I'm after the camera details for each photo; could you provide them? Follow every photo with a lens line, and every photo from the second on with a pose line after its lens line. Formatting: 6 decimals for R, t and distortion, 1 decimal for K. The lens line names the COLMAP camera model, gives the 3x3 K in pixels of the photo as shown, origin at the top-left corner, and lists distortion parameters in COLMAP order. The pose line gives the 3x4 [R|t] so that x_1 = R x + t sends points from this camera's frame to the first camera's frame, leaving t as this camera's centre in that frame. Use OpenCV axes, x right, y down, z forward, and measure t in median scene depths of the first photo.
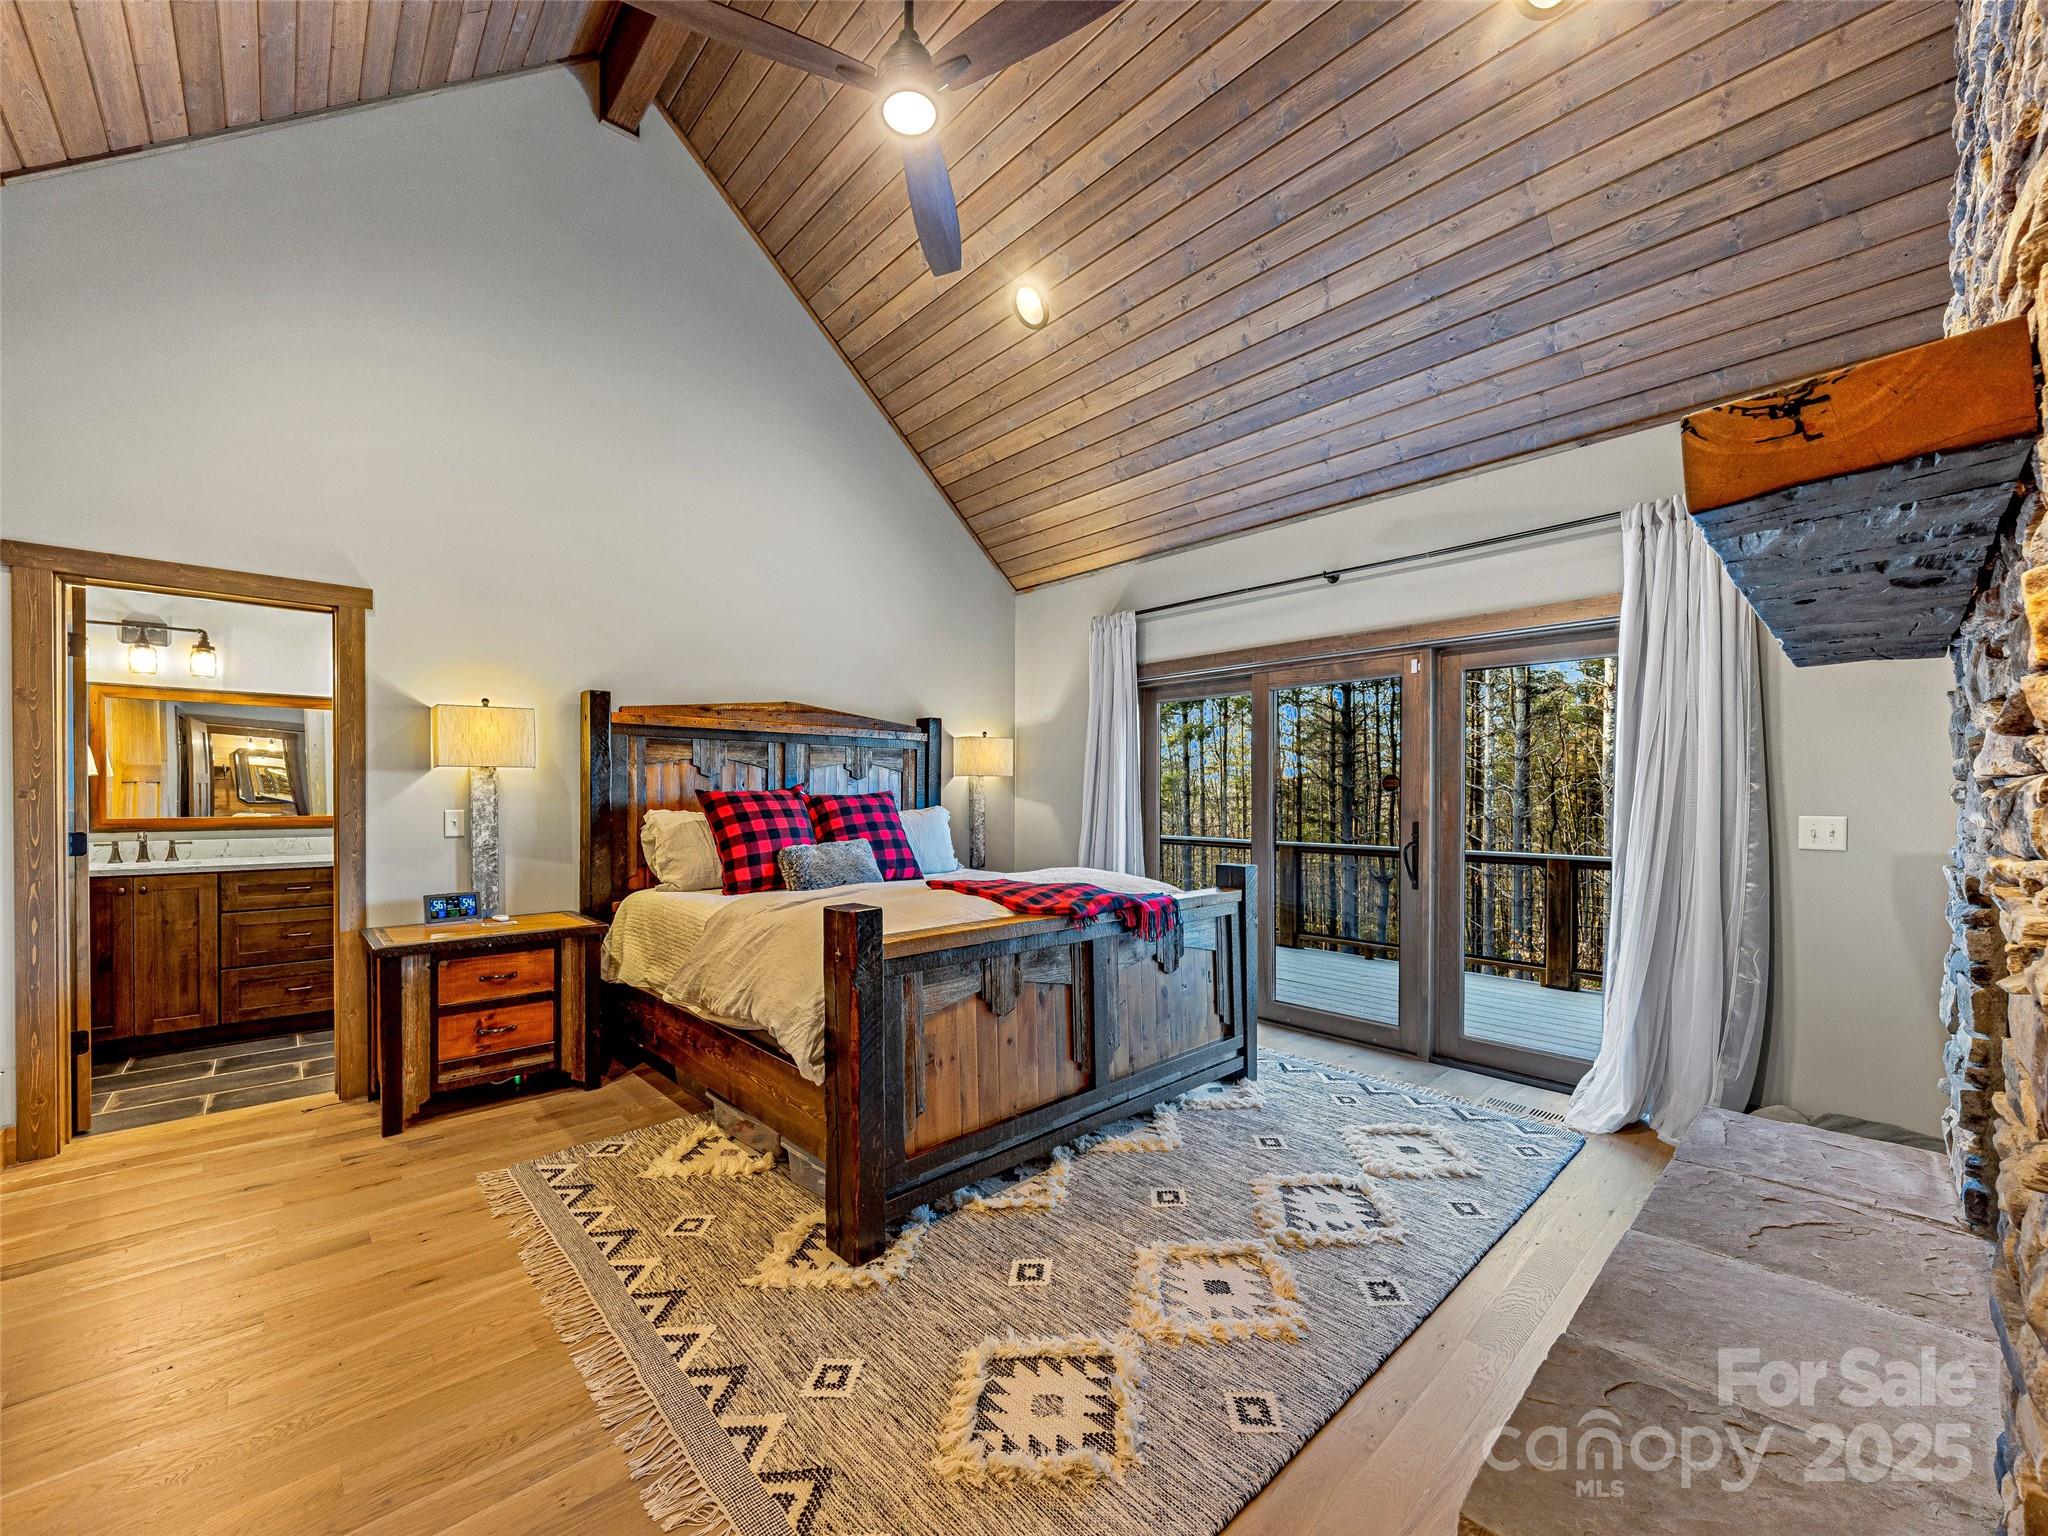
lens RADIAL K [[794.6, 0, 1016.5], [0, 794.6, 784.7], [0, 0, 1]] dist [0.001306, -0.000340]
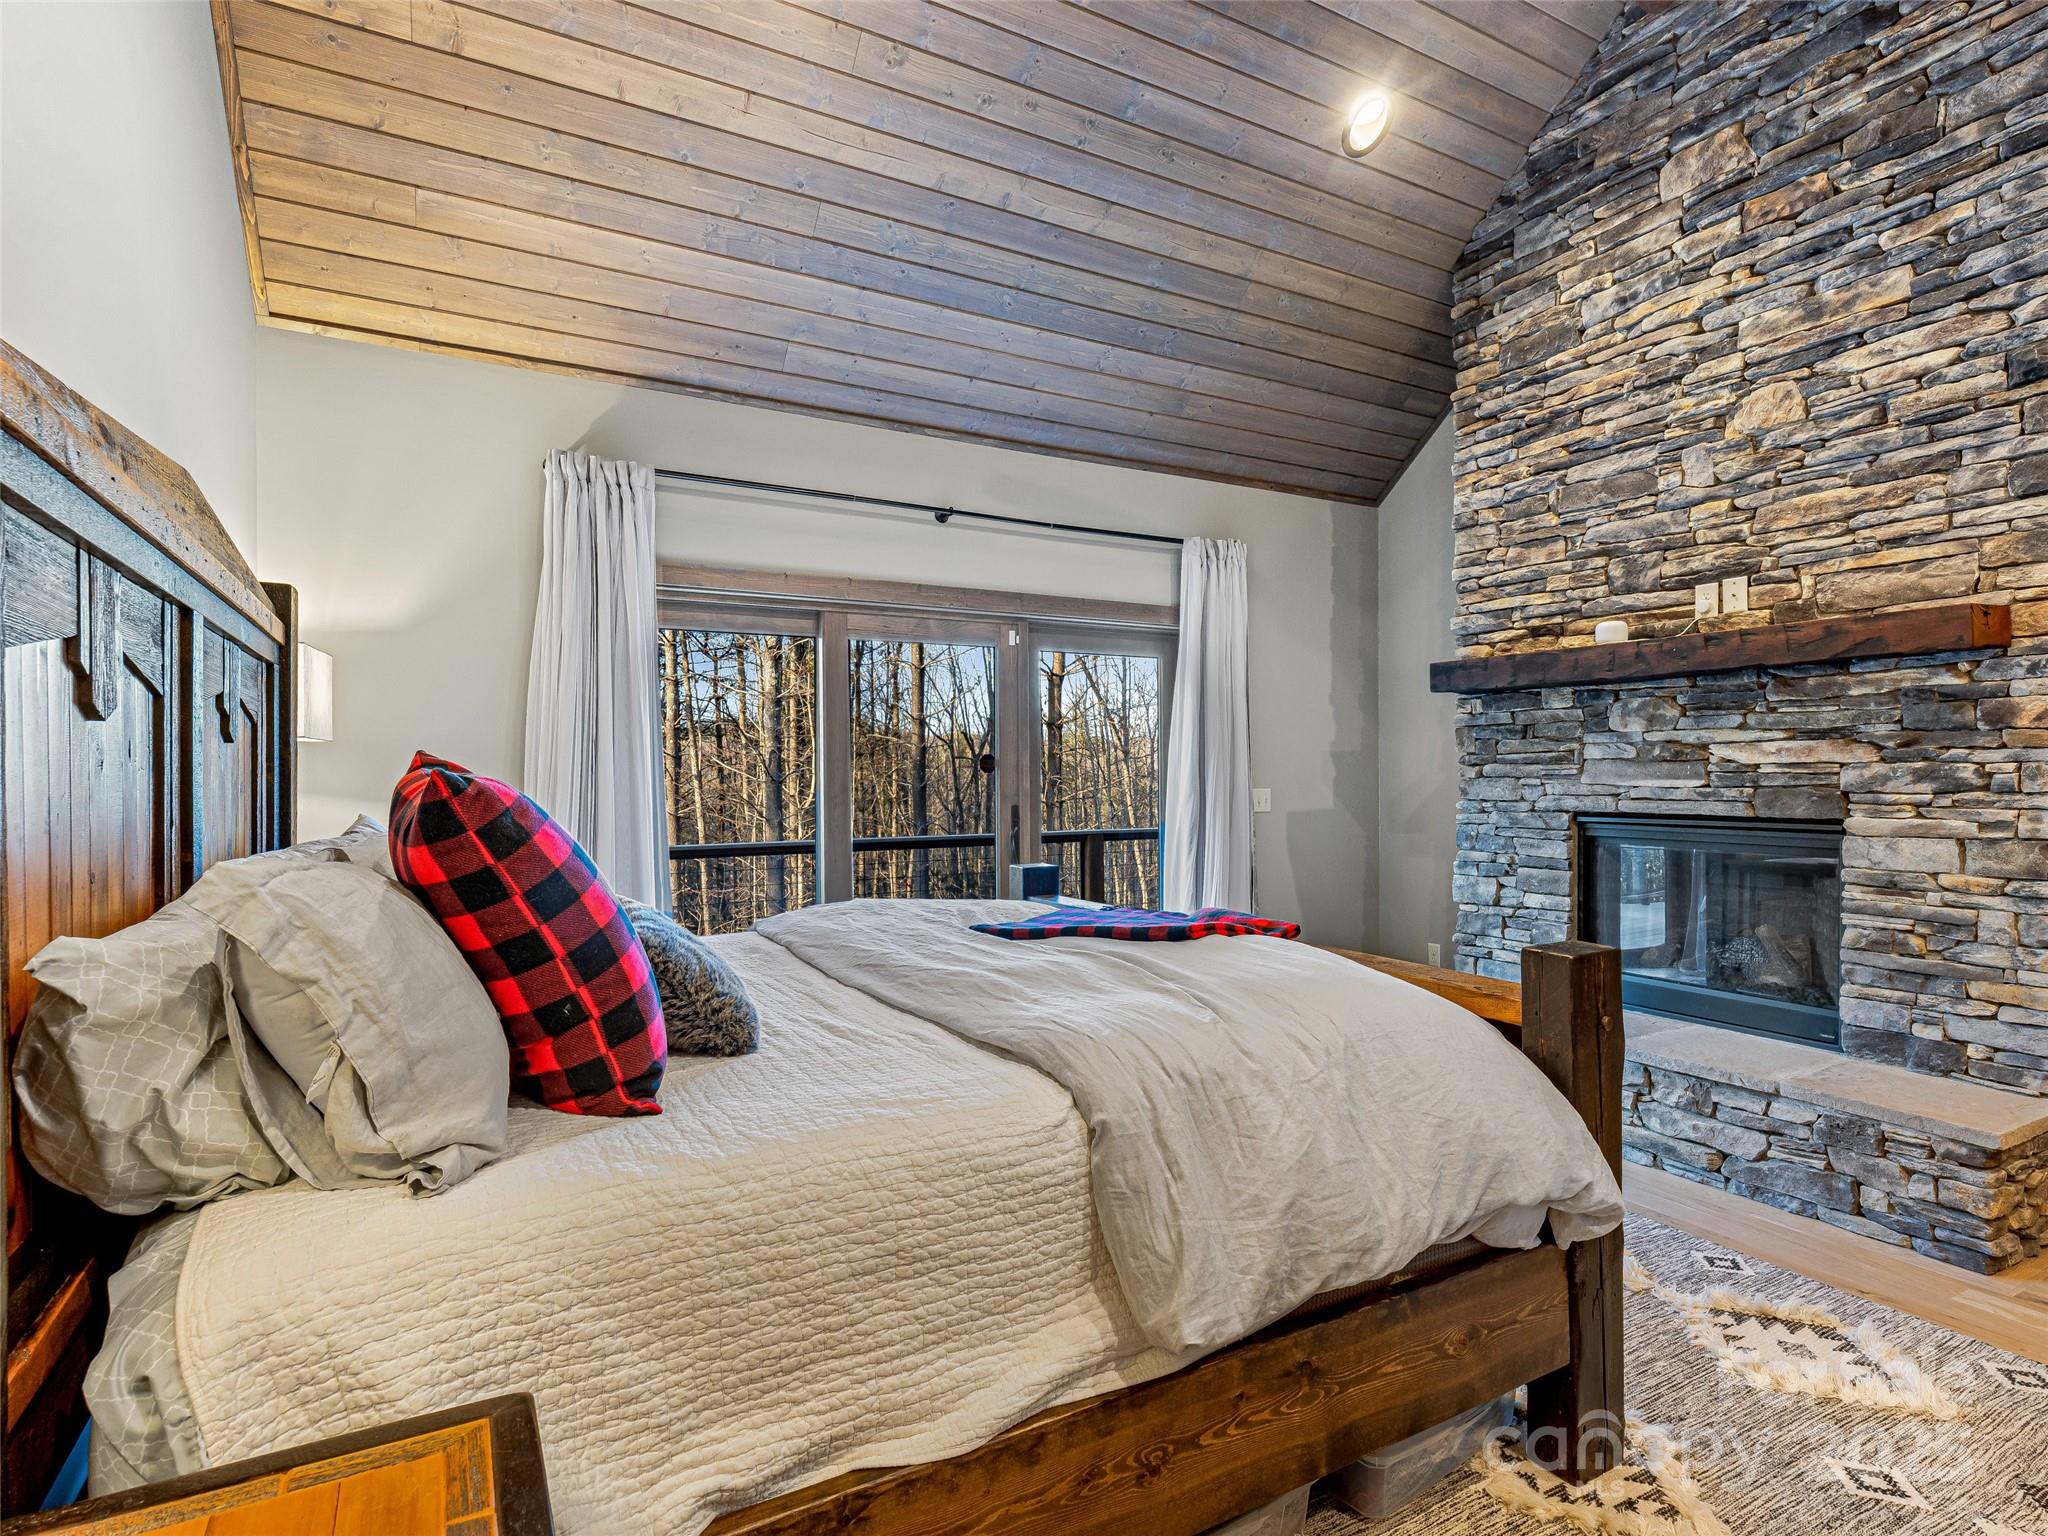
lens RADIAL K [[1032.8, 0, 1014.5], [0, 1032.8, 773.2], [0, 0, 1]] dist [0.004080, 0.000115]
pose [[0.256415, 0.003957, 0.966559, -0.642194], [0.001727, 0.999988, -0.004553, 0.013594], [-0.966565, 0.002837, 0.256406, 0.670076]]
